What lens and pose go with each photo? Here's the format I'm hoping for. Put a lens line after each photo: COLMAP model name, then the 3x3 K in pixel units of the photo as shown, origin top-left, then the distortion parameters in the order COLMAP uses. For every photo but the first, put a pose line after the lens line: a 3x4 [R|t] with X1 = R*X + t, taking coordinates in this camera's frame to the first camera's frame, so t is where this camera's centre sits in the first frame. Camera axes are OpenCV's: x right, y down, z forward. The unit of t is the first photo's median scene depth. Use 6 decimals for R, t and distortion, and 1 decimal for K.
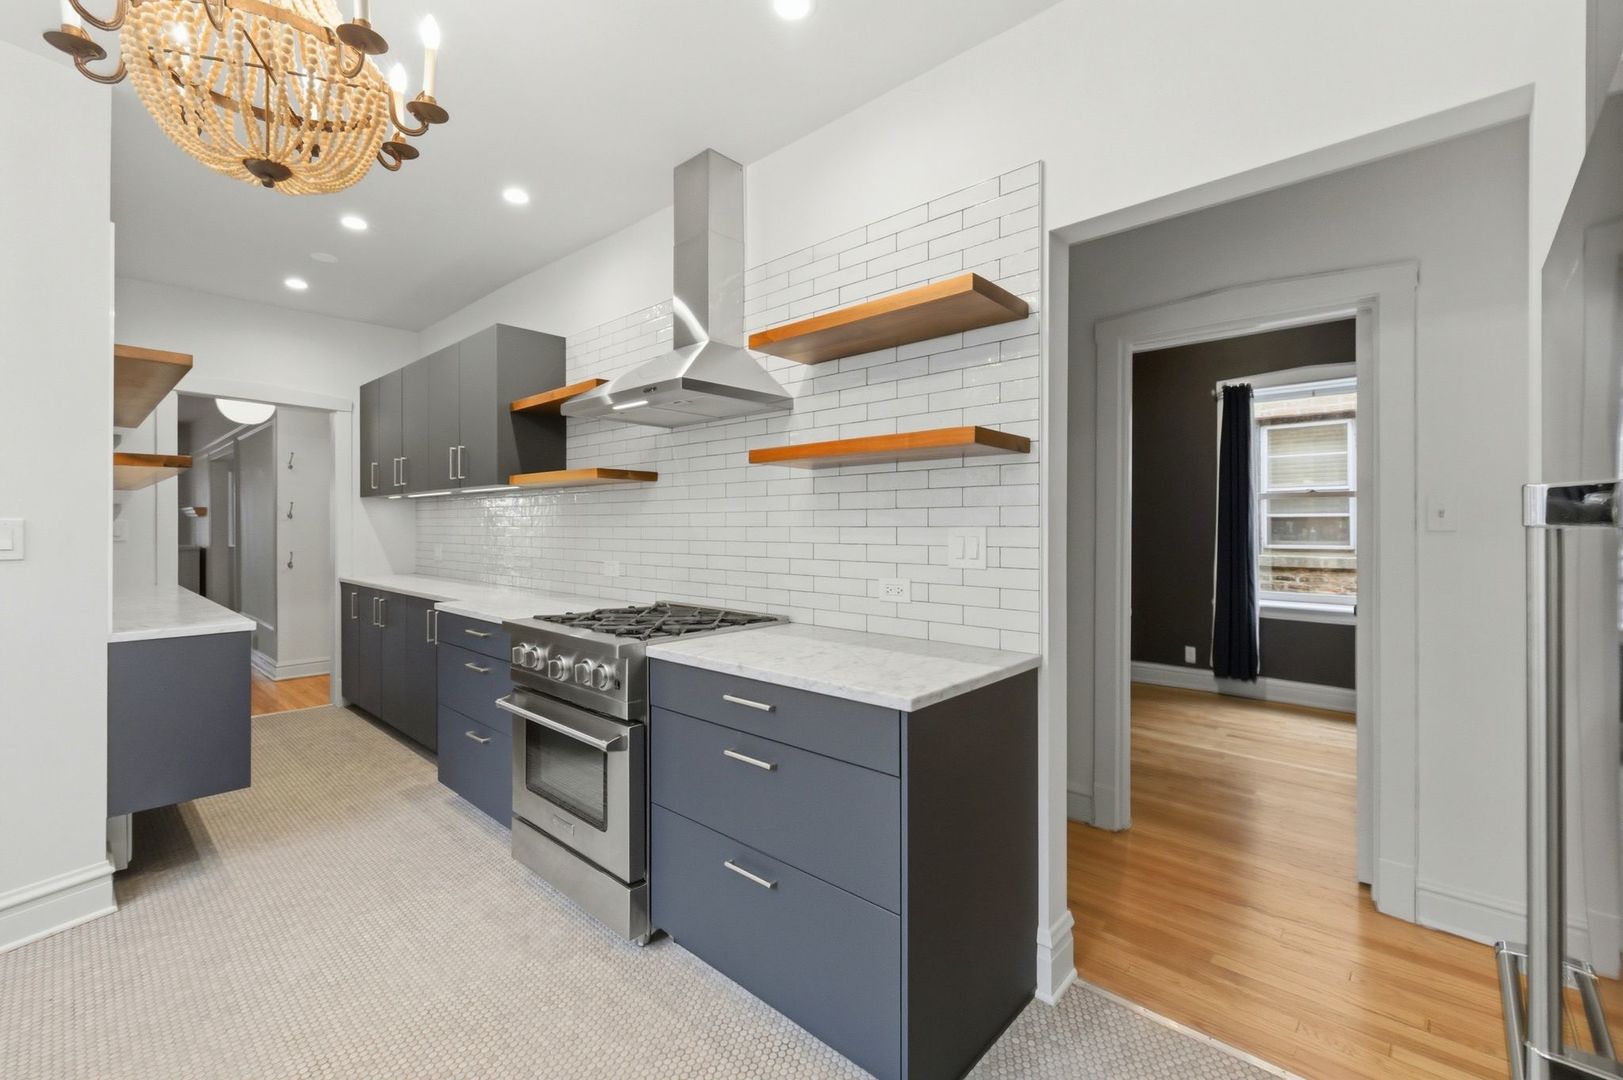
lens RADIAL K [[689.0, 0, 809.2], [0, 689.0, 526.3], [0, 0, 1]] dist [0.002179, -0.000110]
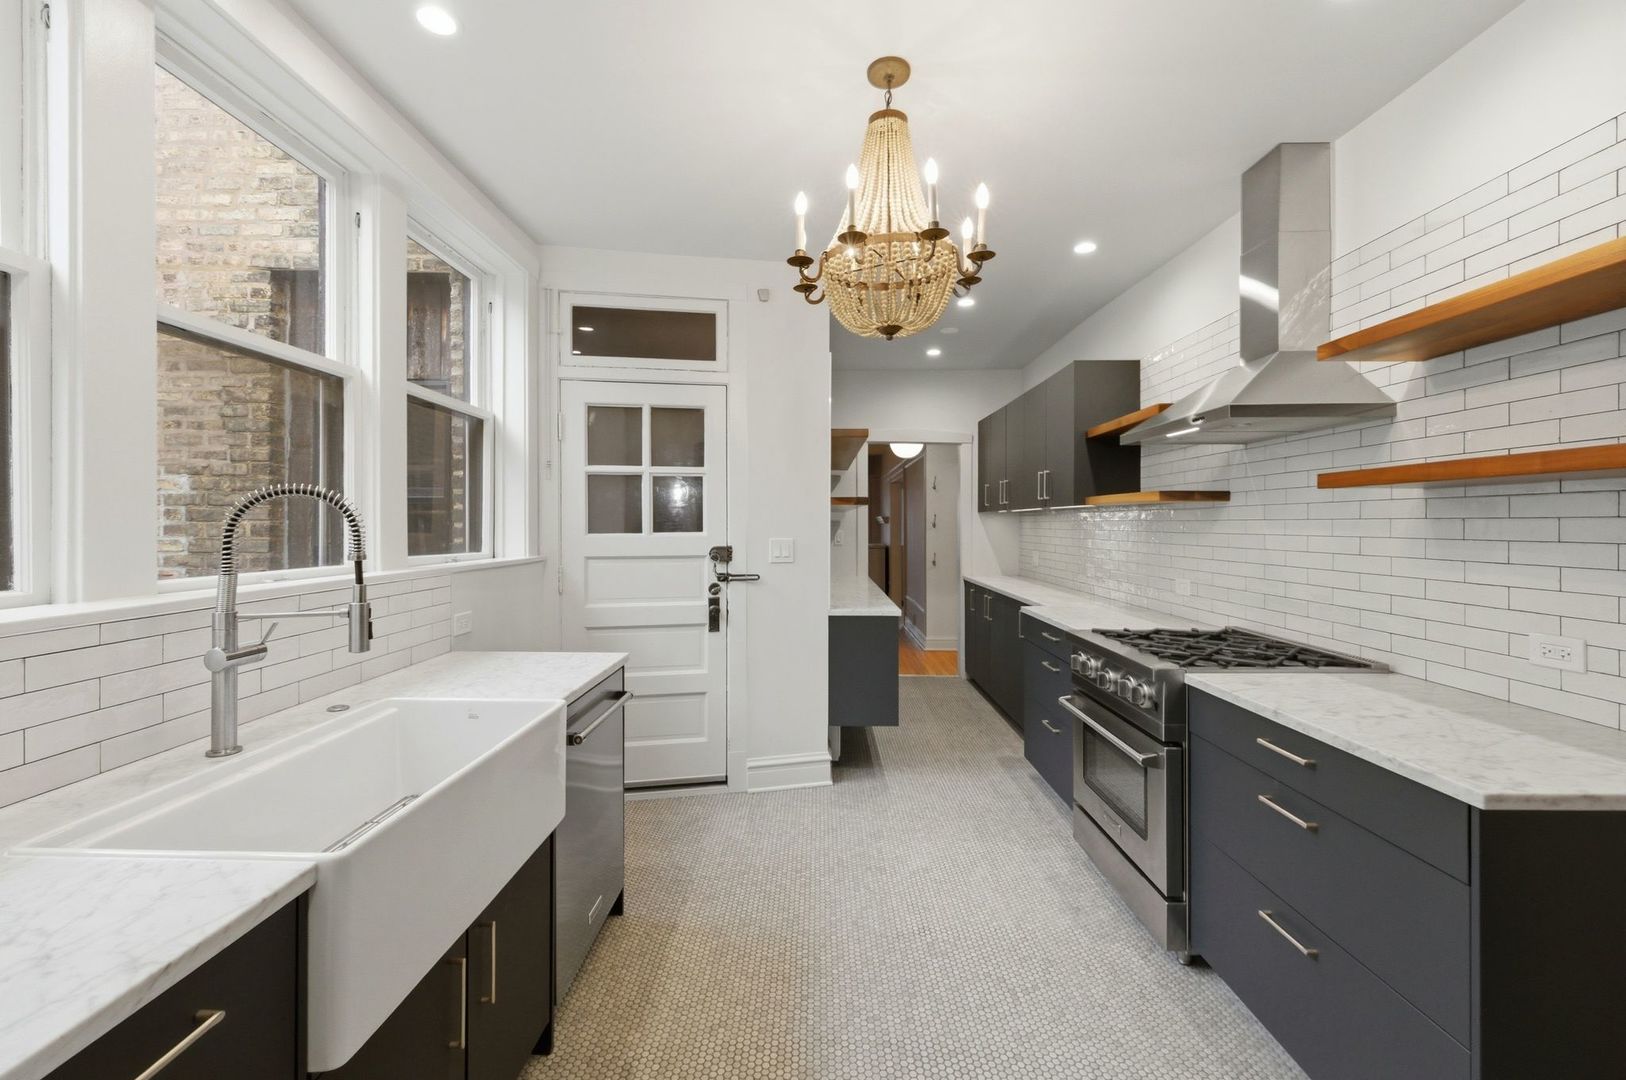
lens RADIAL K [[690.3, 0, 810.7], [0, 690.3, 526.3], [0, 0, 1]] dist [0.002179, -0.000110]
pose [[0.666884, 0.004058, -0.745150, 0.130985], [-0.001202, 0.999990, 0.004370, -0.041129], [0.745160, -0.002019, 0.666882, -0.085673]]
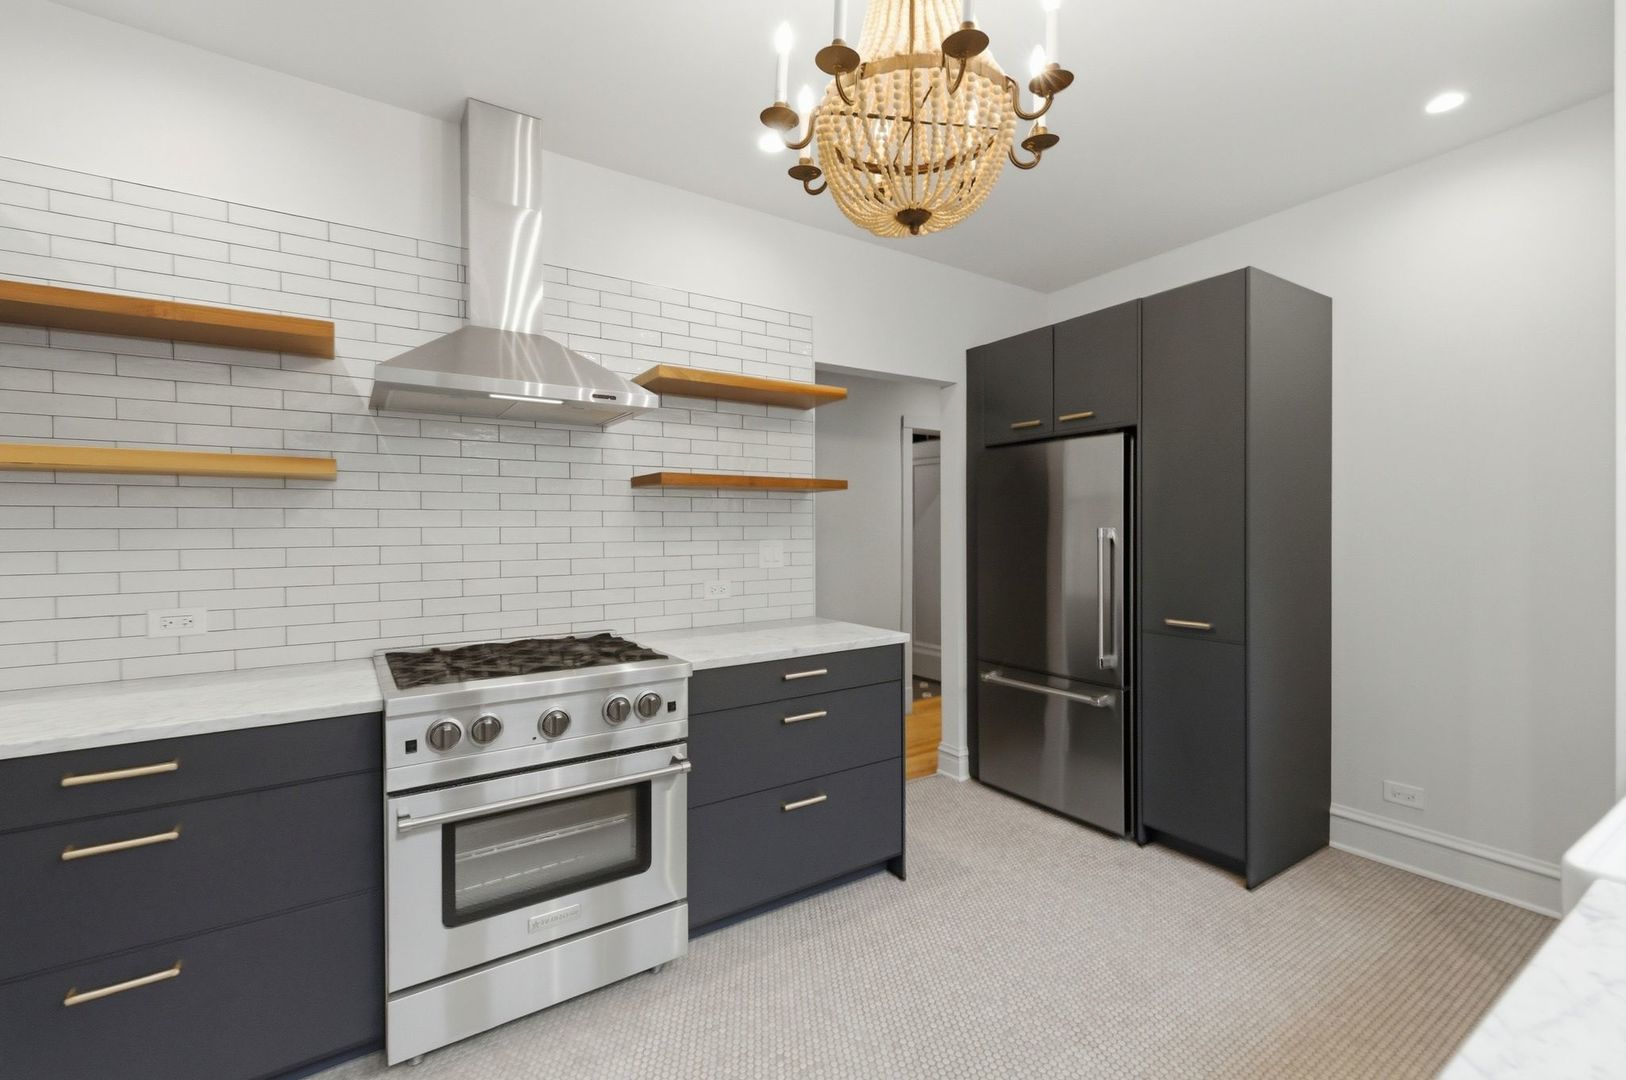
lens RADIAL K [[690.3, 0, 810.7], [0, 690.3, 526.3], [0, 0, 1]] dist [0.002179, -0.000110]
pose [[0.233163, 0.001674, 0.972436, -0.977935], [0.005874, 0.999978, -0.003129, -0.018901], [-0.972420, 0.006442, 0.233148, 0.477377]]
